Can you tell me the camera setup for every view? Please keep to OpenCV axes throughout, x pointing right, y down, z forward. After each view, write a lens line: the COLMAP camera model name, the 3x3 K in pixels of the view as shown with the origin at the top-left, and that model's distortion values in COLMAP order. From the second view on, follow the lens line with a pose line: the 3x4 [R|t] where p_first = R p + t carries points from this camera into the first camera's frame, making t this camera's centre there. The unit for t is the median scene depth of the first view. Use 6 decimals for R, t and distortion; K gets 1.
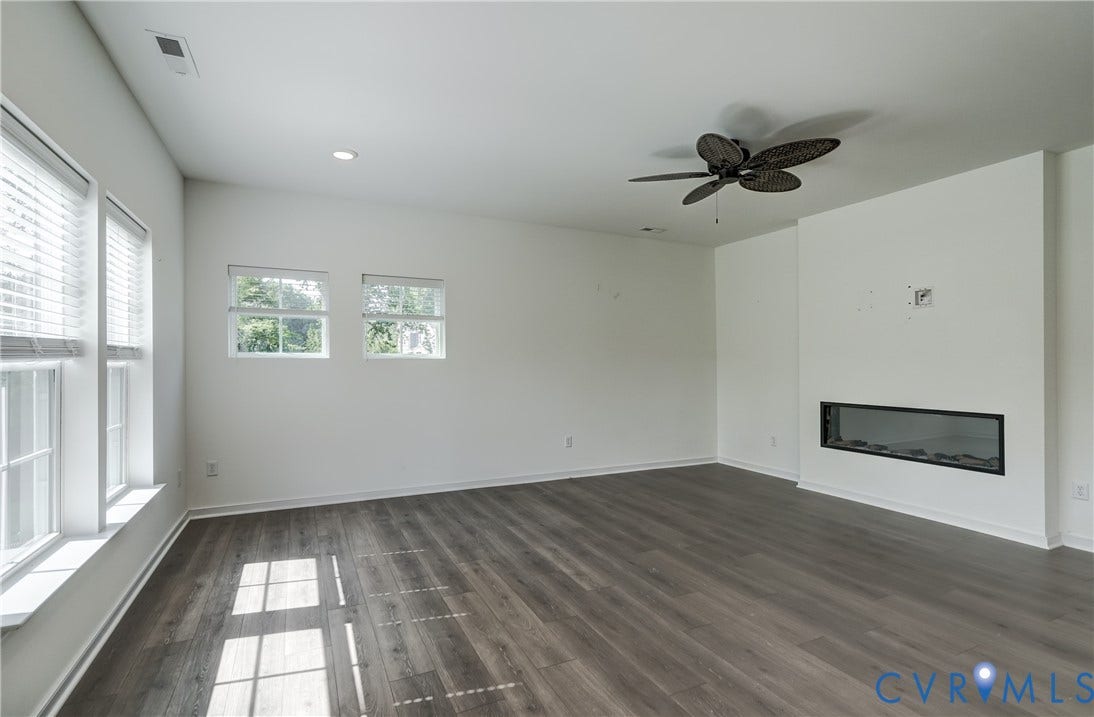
lens RADIAL K [[524.5, 0, 547.0], [0, 524.5, 358.5], [0, 0, 1]] dist [0.000630, 0.000065]
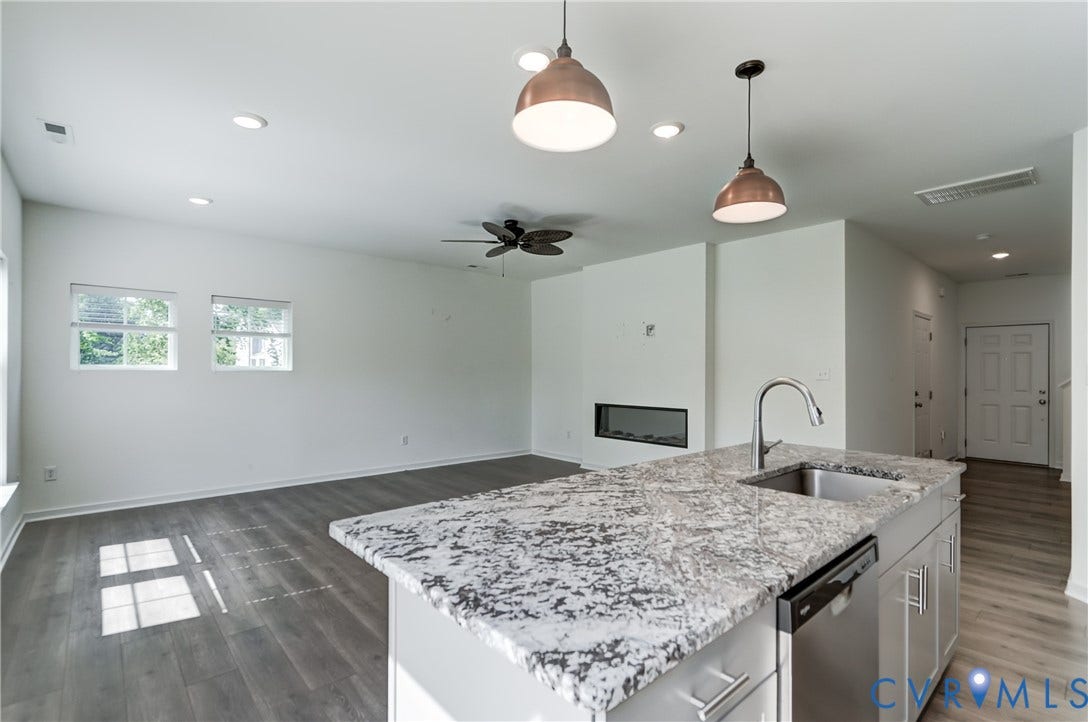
lens RADIAL K [[504.6, 0, 544.0], [0, 504.6, 361.0], [0, 0, 1]] dist [0.001421, 0.000321]
pose [[0.964053, 0.007967, 0.265592, 0.063534], [-0.004564, 0.999899, -0.013427, -0.011650], [-0.265672, 0.011733, 0.963992, -0.302671]]
